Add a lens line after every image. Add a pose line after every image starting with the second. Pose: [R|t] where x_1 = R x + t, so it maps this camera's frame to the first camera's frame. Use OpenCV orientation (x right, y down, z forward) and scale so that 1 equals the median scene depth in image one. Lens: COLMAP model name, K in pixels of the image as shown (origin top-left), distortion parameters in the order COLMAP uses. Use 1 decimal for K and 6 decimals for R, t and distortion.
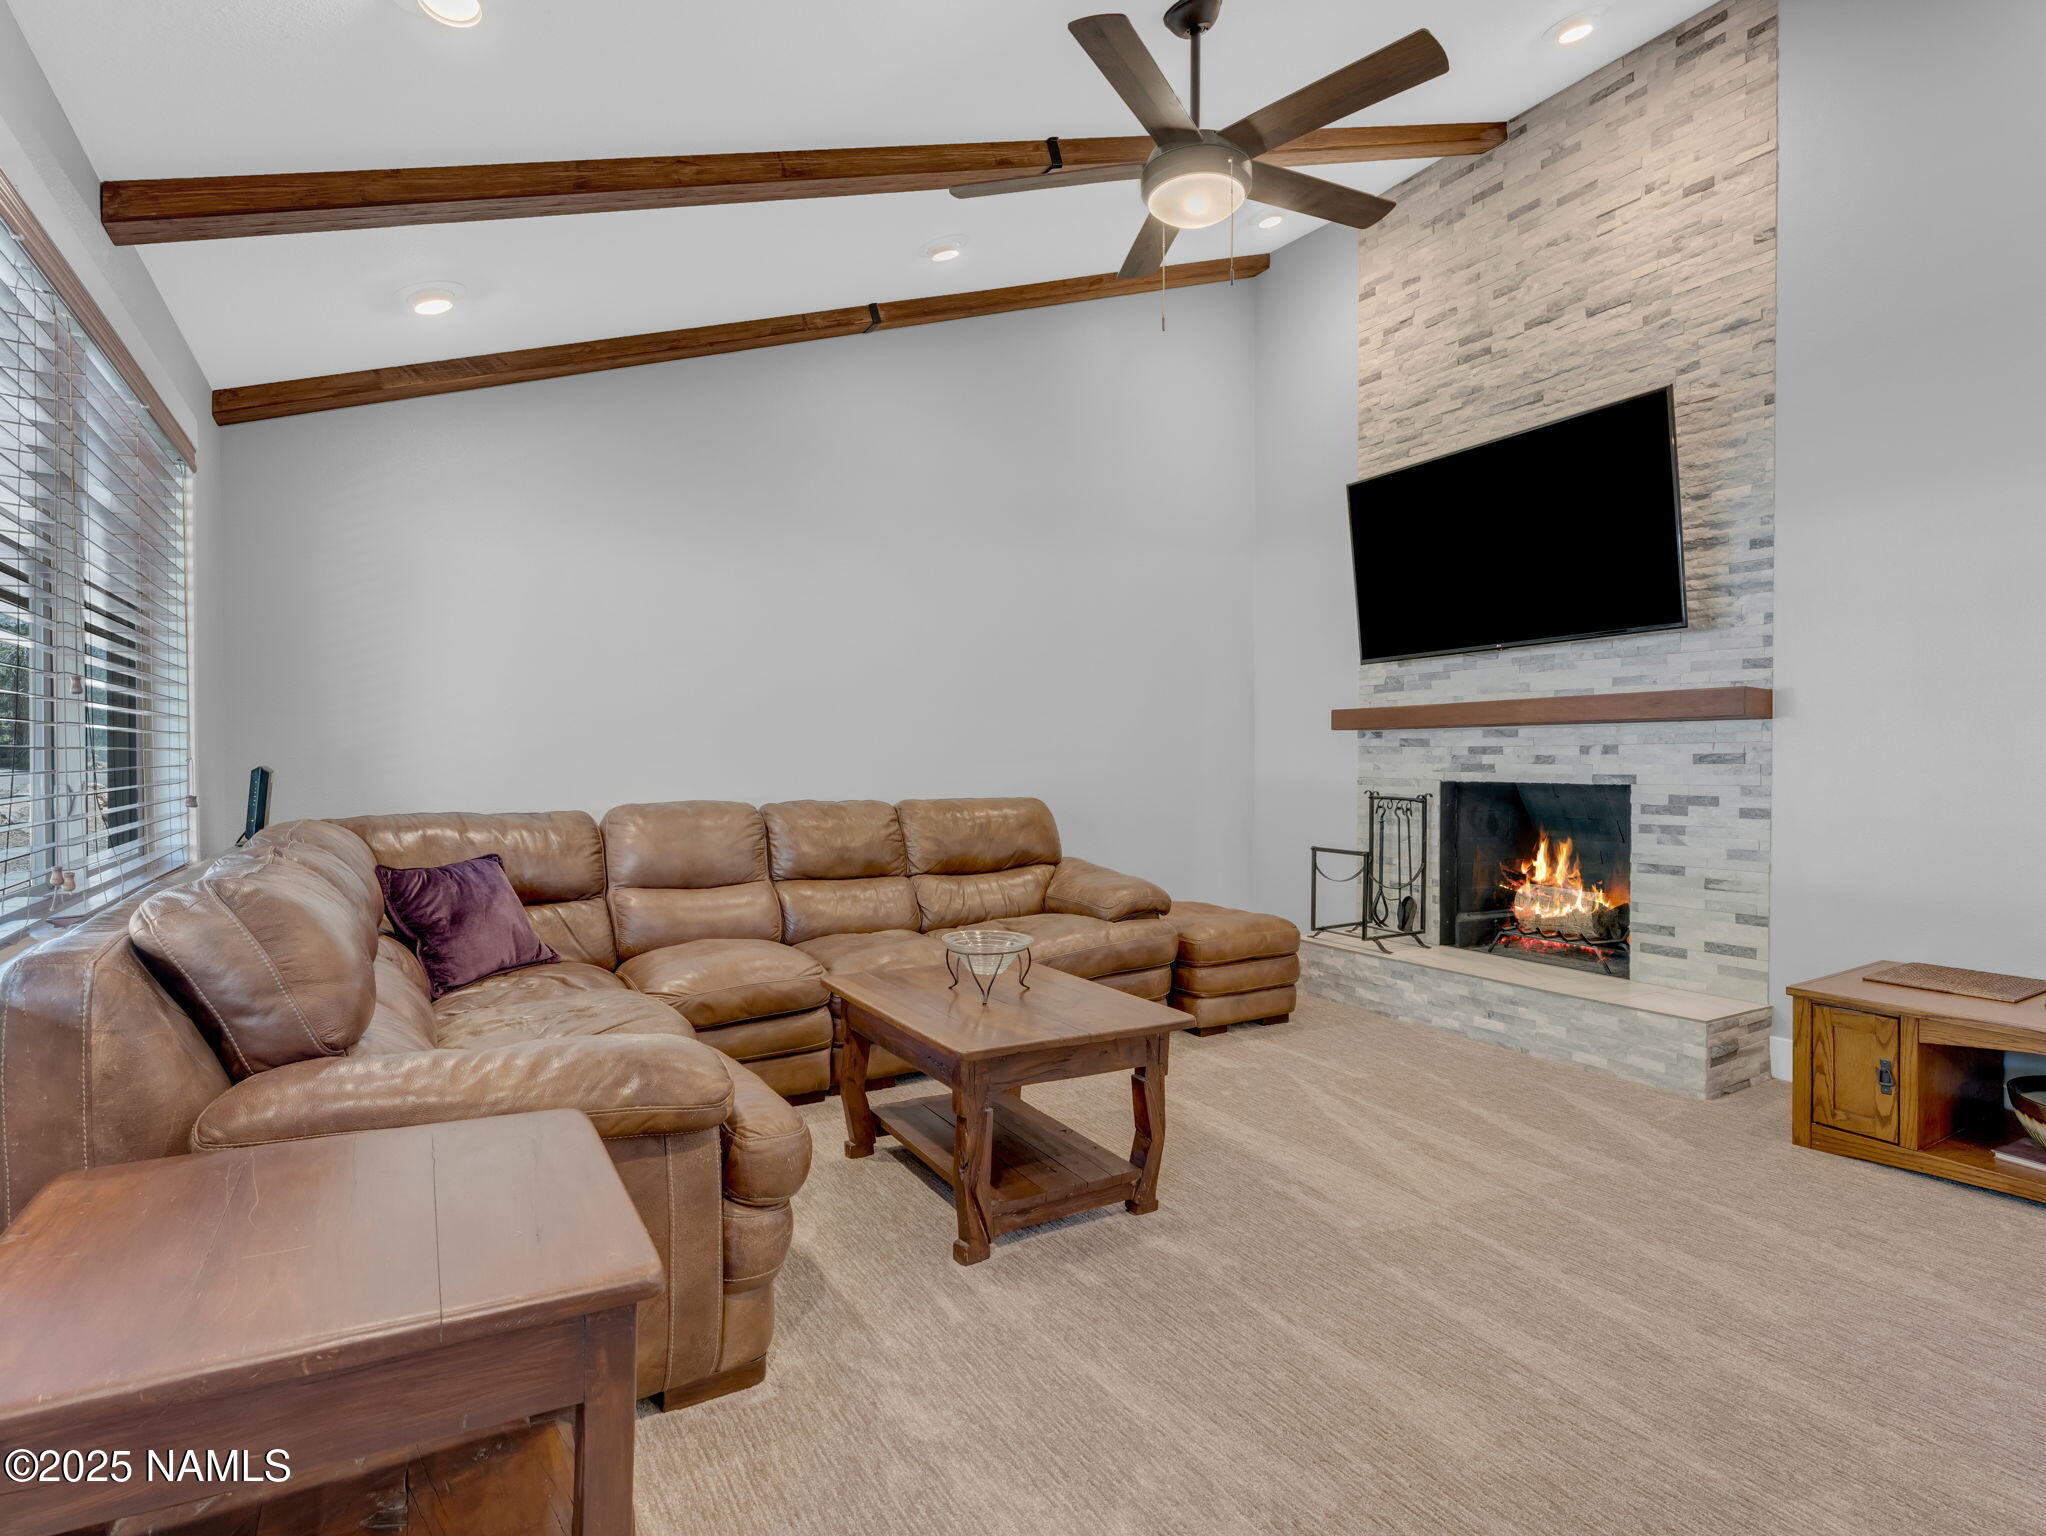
lens RADIAL K [[1053.7, 0, 1023.0], [0, 1053.7, 768.0], [0, 0, 1]] dist [-0.001529, 0.000076]
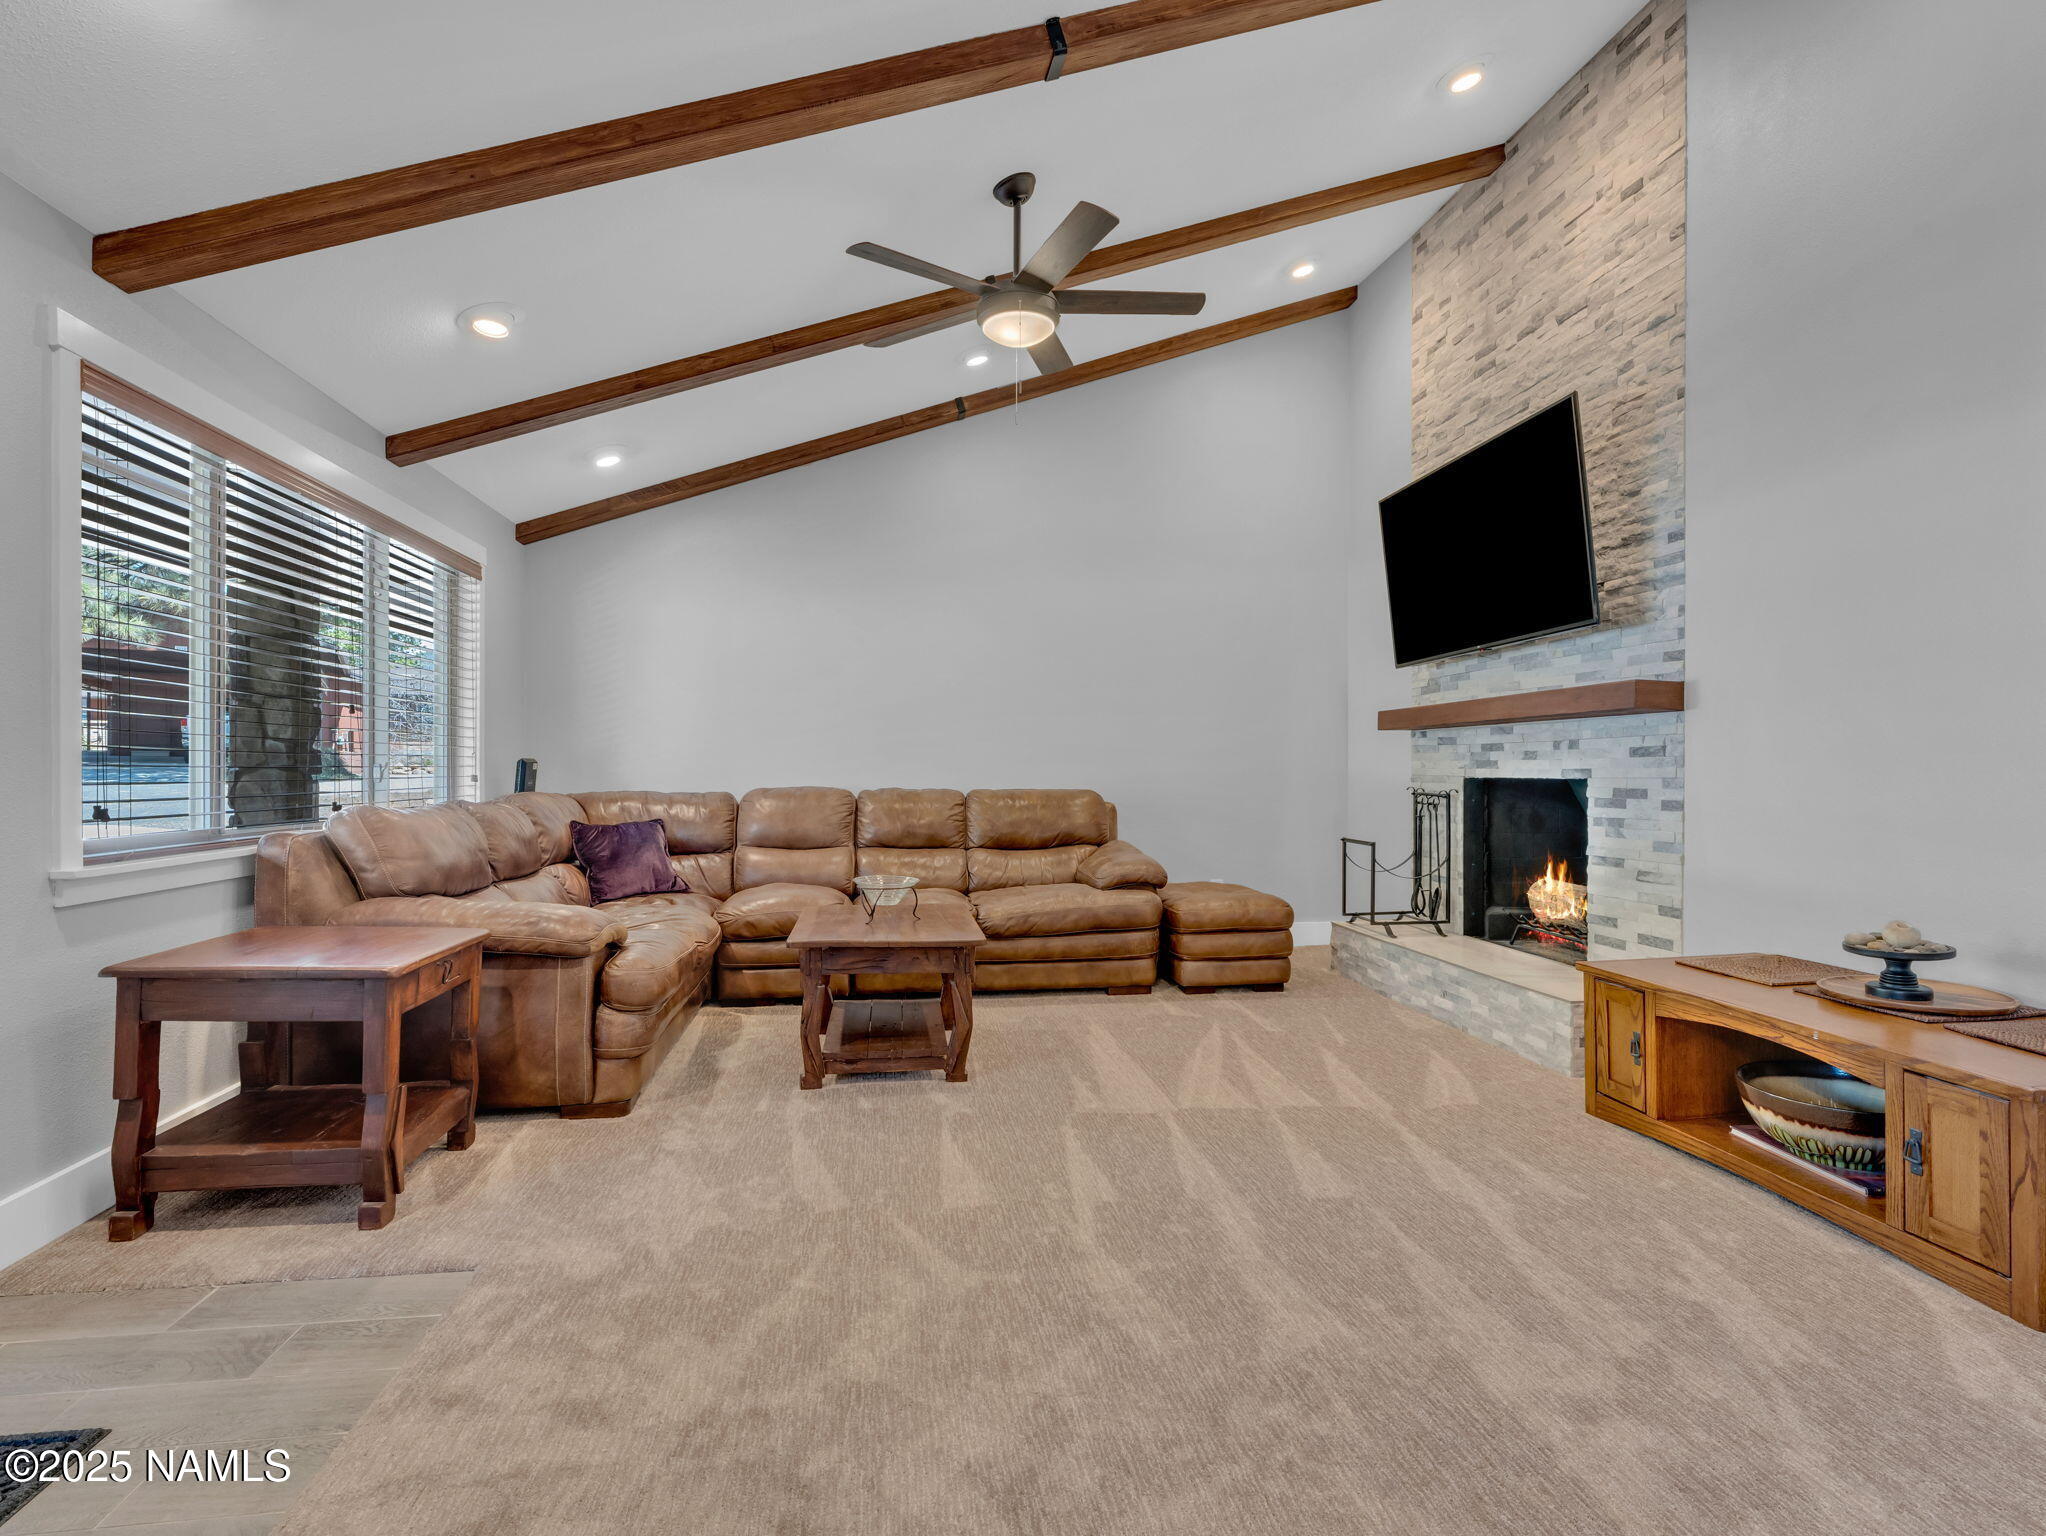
lens RADIAL K [[1040.3, 0, 1023.0], [0, 1040.3, 768.0], [0, 0, 1]] dist [0.001691, -0.000089]
pose [[0.925451, 0.001294, -0.378866, 0.473082], [-0.006100, 0.999915, -0.011486, 0.021529], [0.378819, 0.012941, 0.925380, -0.144794]]
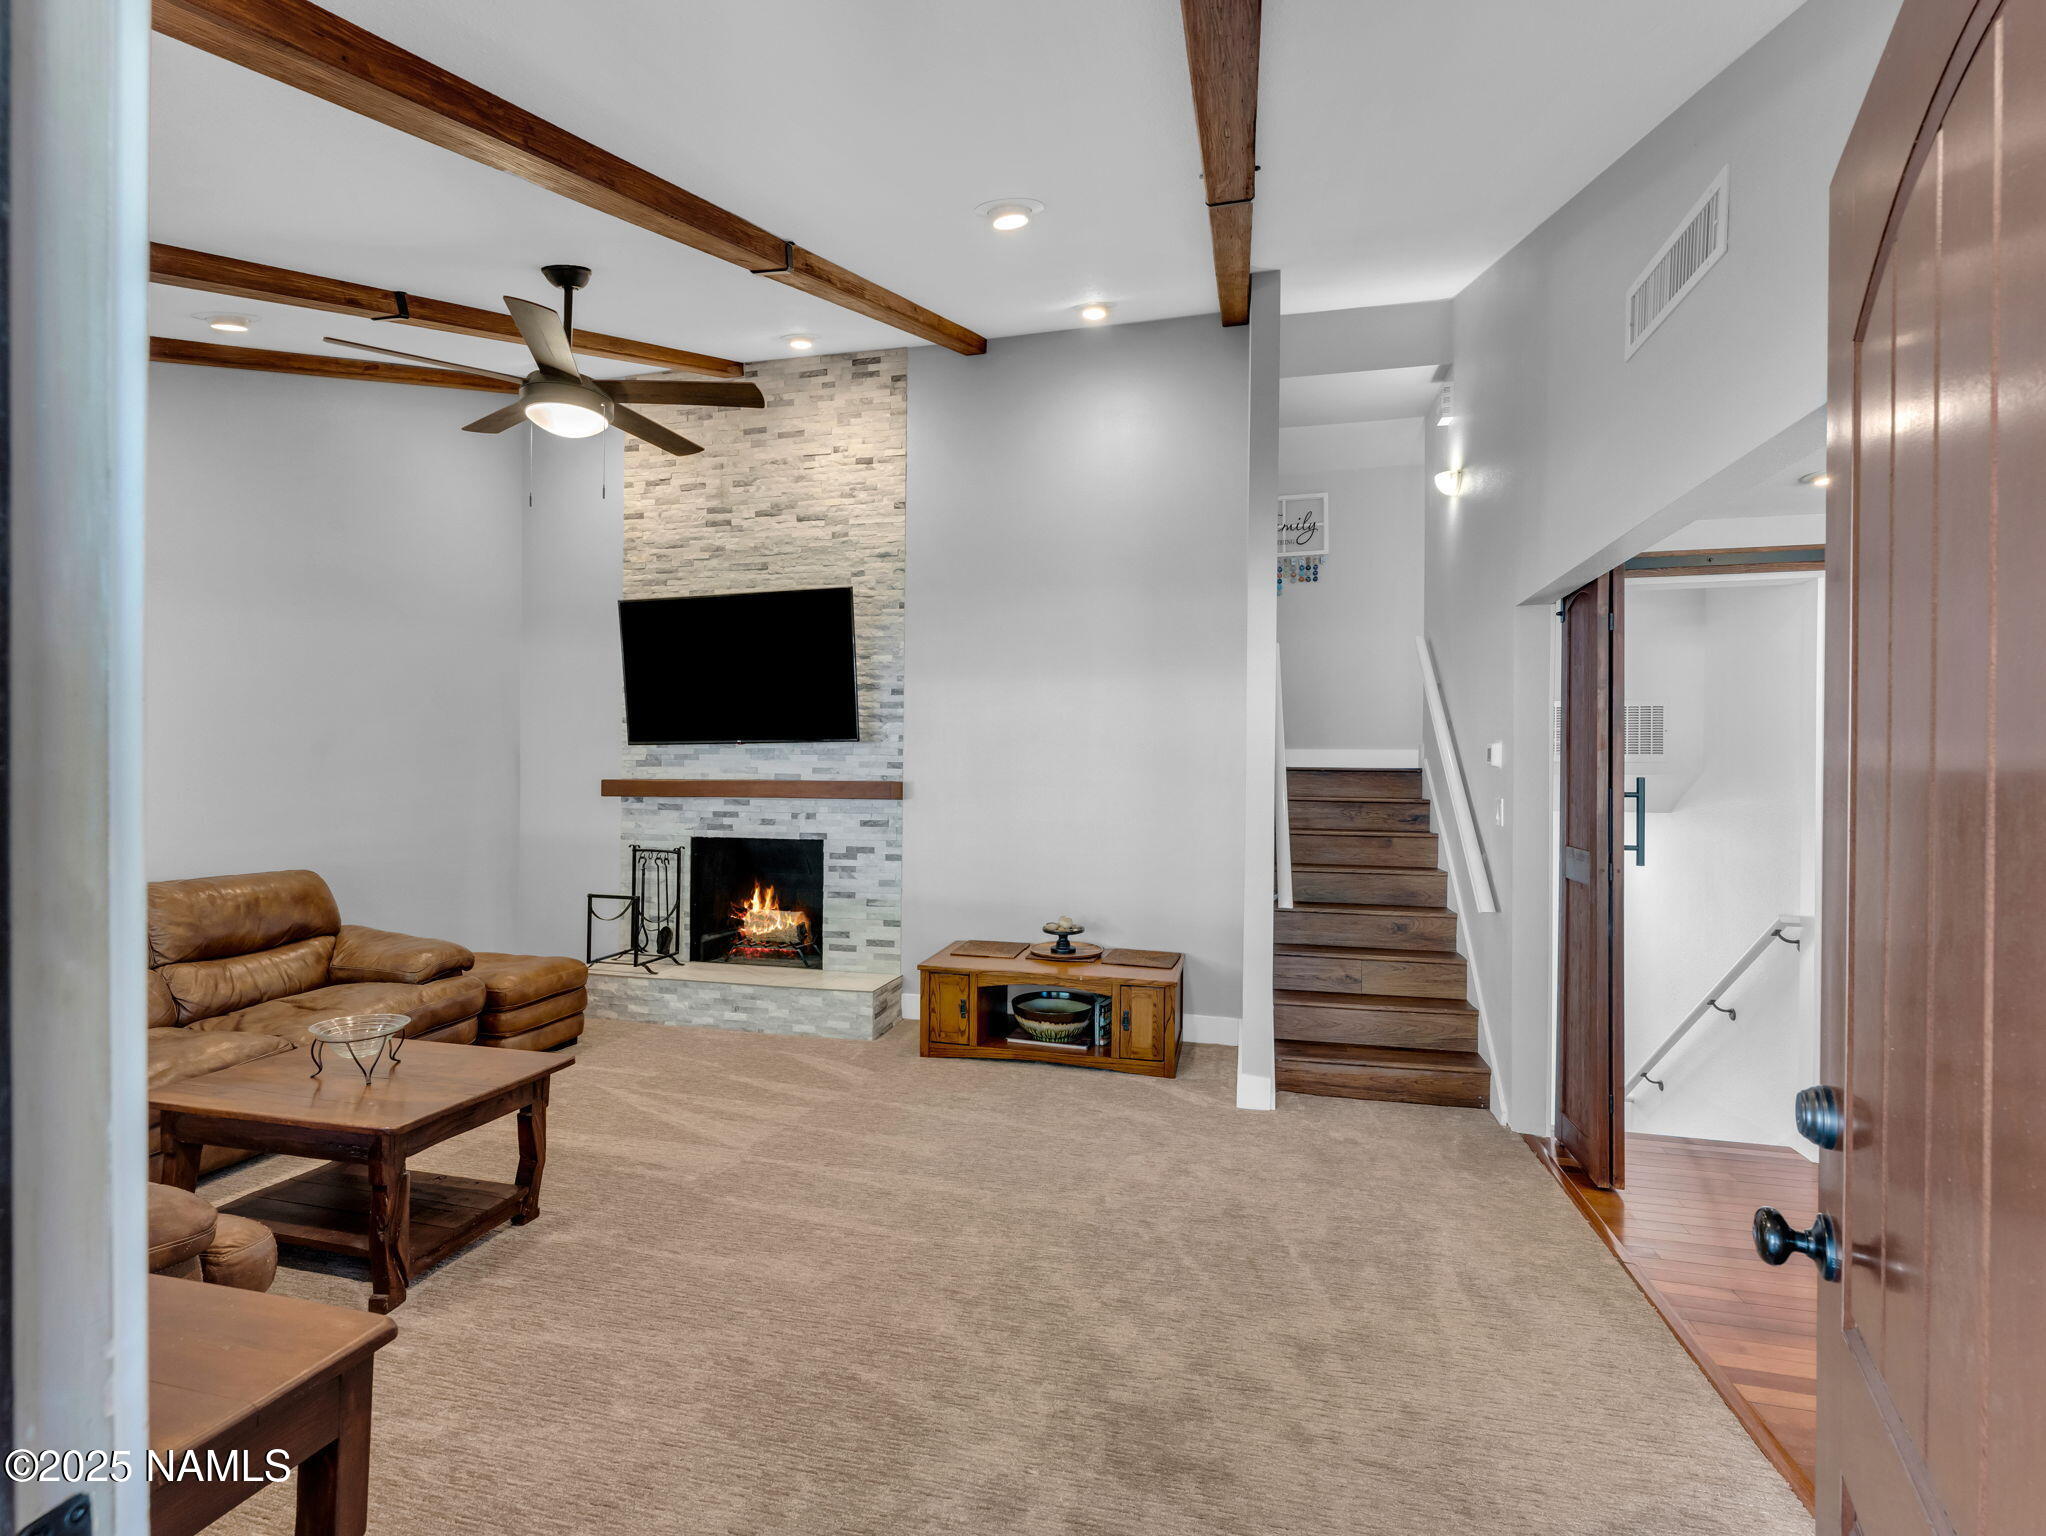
lens RADIAL K [[923.1, 0, 1024.6], [0, 923.1, 775.9], [0, 0, 1]] dist [0.000428, -0.000745]
pose [[0.693549, 0.007430, 0.720371, -0.182279], [-0.000908, 0.999955, -0.009439, -0.066053], [-0.720409, 0.005892, 0.693525, -0.127853]]
